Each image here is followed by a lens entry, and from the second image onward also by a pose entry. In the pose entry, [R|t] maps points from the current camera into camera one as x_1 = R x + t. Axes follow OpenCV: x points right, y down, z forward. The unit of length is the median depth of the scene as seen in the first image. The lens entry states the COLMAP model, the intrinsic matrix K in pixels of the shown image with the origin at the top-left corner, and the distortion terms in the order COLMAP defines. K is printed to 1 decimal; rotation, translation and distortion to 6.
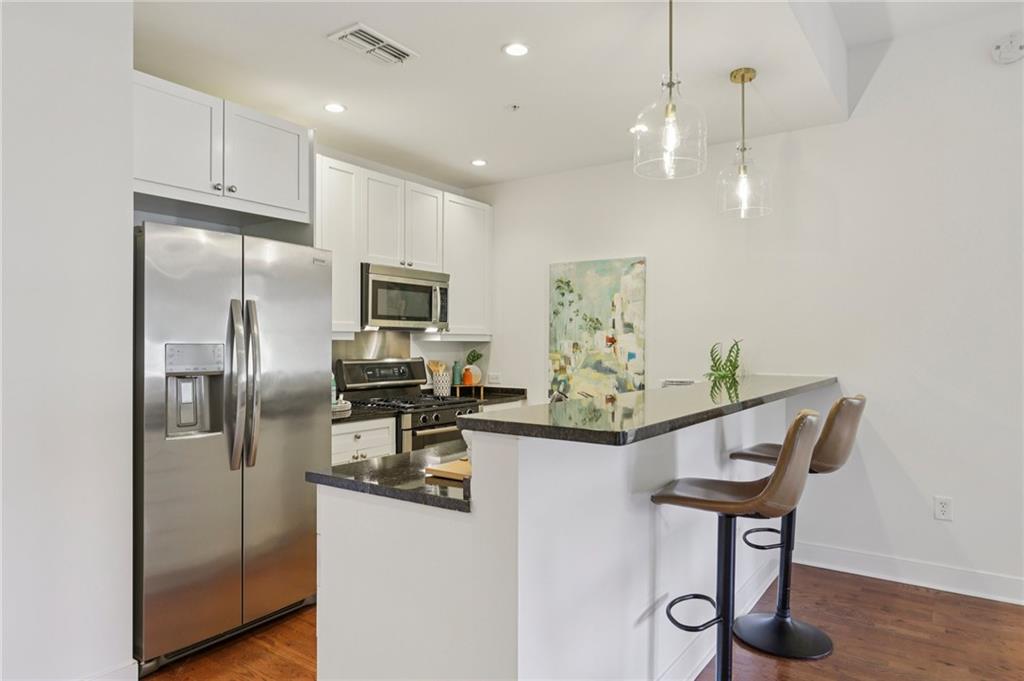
lens RADIAL K [[632.9, 0, 510.7], [0, 632.9, 339.6], [0, 0, 1]] dist [-0.009342, 0.003004]
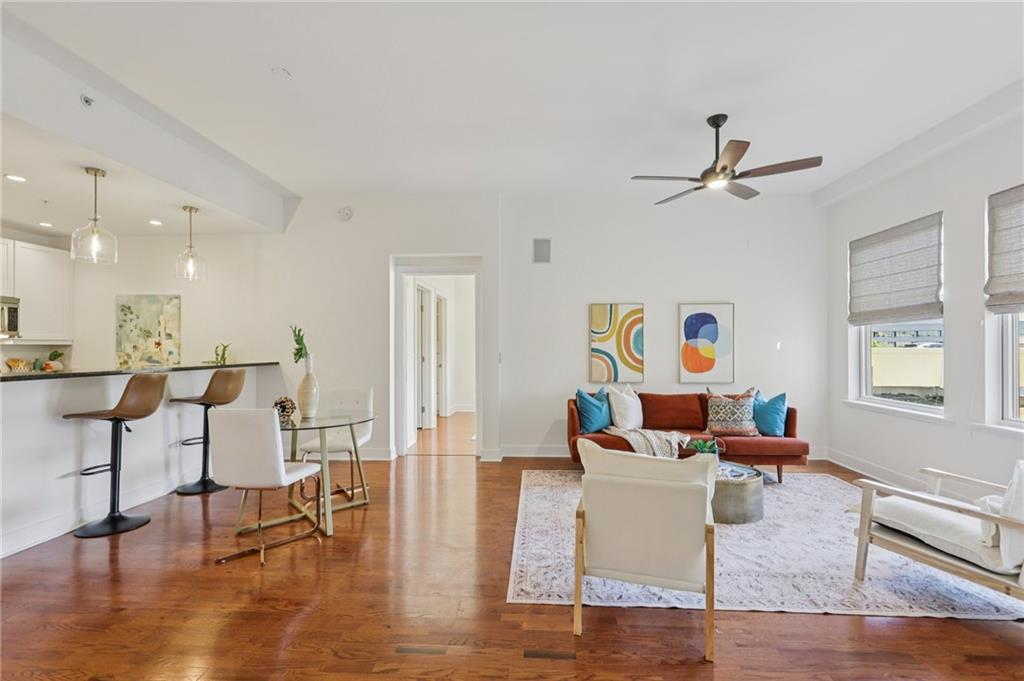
lens RADIAL K [[458.3, 0, 517.4], [0, 458.3, 347.9], [0, 0, 1]] dist [-0.000563, 0.000786]
pose [[0.845117, -0.005492, 0.534552, 0.312768], [0.000806, 0.999959, 0.009000, 0.001926], [-0.534580, -0.007176, 0.845087, -0.513071]]
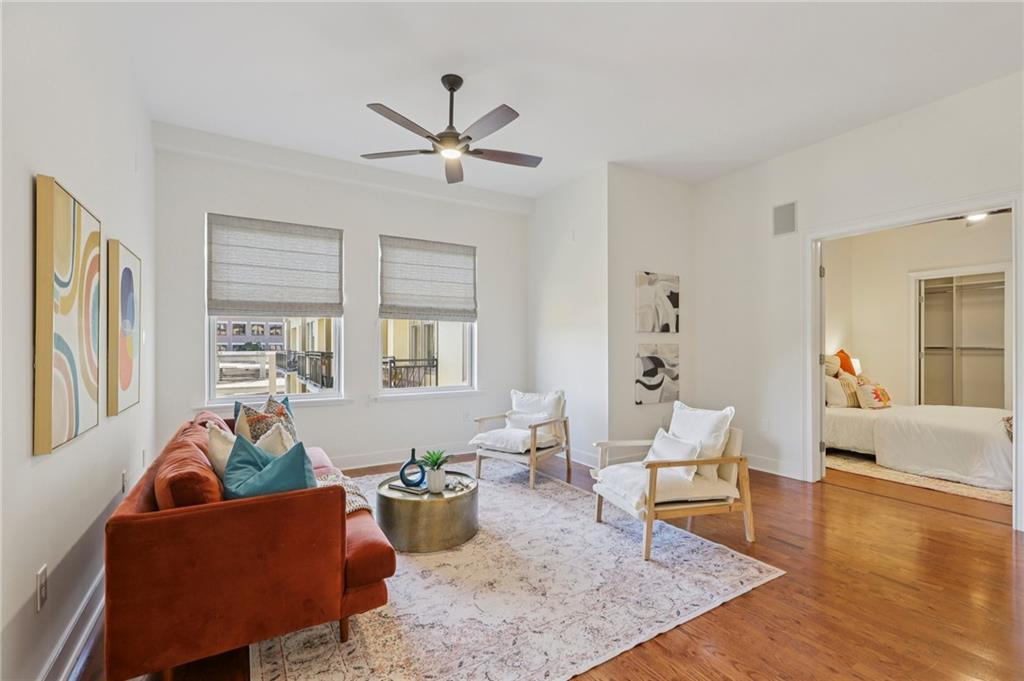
lens RADIAL K [[458.3, 0, 513.5], [0, 458.3, 342.0], [0, 0, 1]] dist [-0.000563, 0.000786]
pose [[-0.918648, 0.002498, 0.395070, 0.661466], [-0.002496, 0.999923, -0.012127, 0.022642], [-0.395070, -0.012127, -0.918571, 0.572216]]
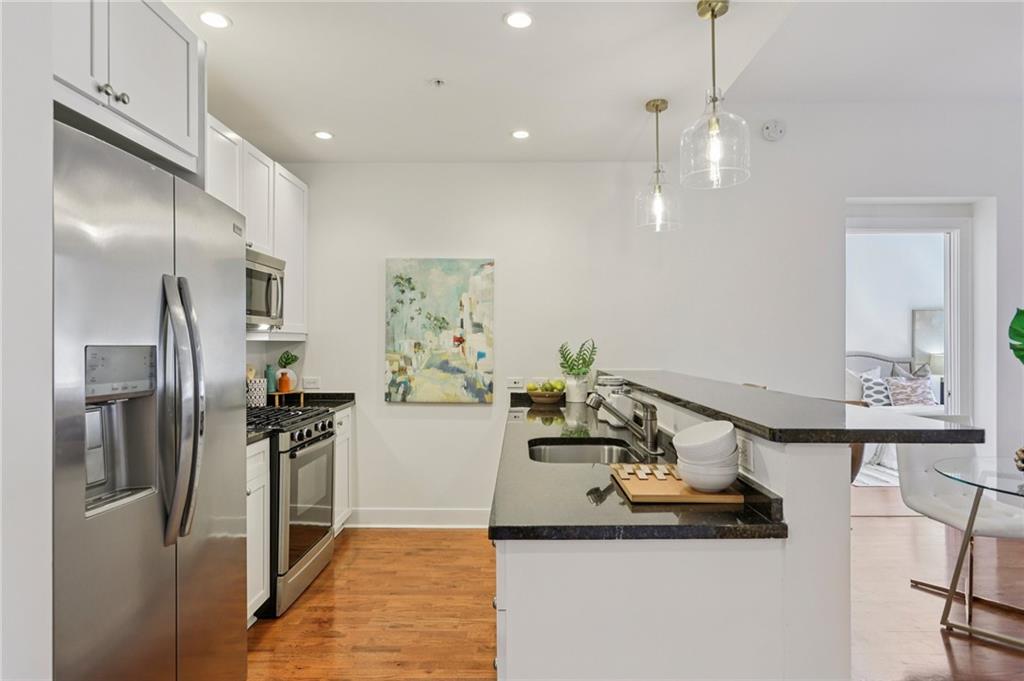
lens RADIAL K [[580.9, 0, 515.3], [0, 580.9, 337.3], [0, 0, 1]] dist [-0.005761, -0.000773]
pose [[0.819946, 0.003049, 0.572433, -0.292948], [-0.001012, 0.999992, -0.003878, 0.000504], [-0.572440, 0.002600, 0.819942, 0.198825]]
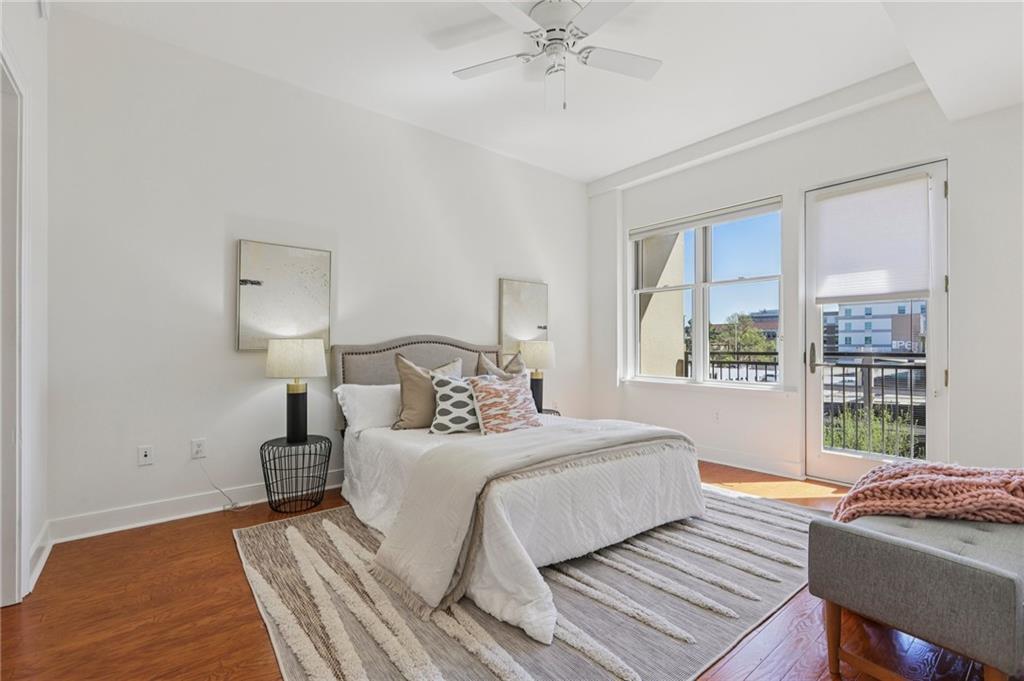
lens RADIAL K [[458.3, 0, 518.5], [0, 458.3, 337.2], [0, 0, 1]] dist [-0.000563, 0.000786]
pose [[0.255241, 0.014720, 0.966765, 0.807429], [-0.005170, 0.999891, -0.013860, 0.051888], [-0.966864, -0.001460, 0.255289, 0.679040]]
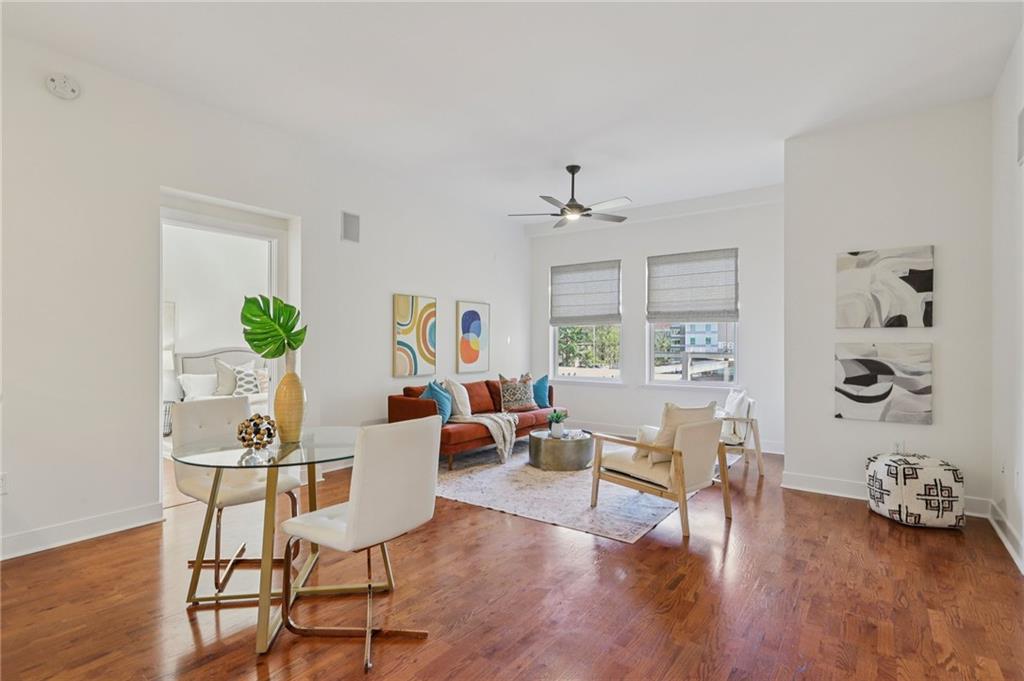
lens RADIAL K [[503.6, 0, 519.1], [0, 503.6, 338.7], [0, 0, 1]] dist [0.011047, 0.001224]
pose [[0.004471, 0.008895, 0.999950, -0.126686], [-0.006155, 0.999942, -0.008868, 0.017490], [-0.999971, -0.006115, 0.004526, 0.084884]]
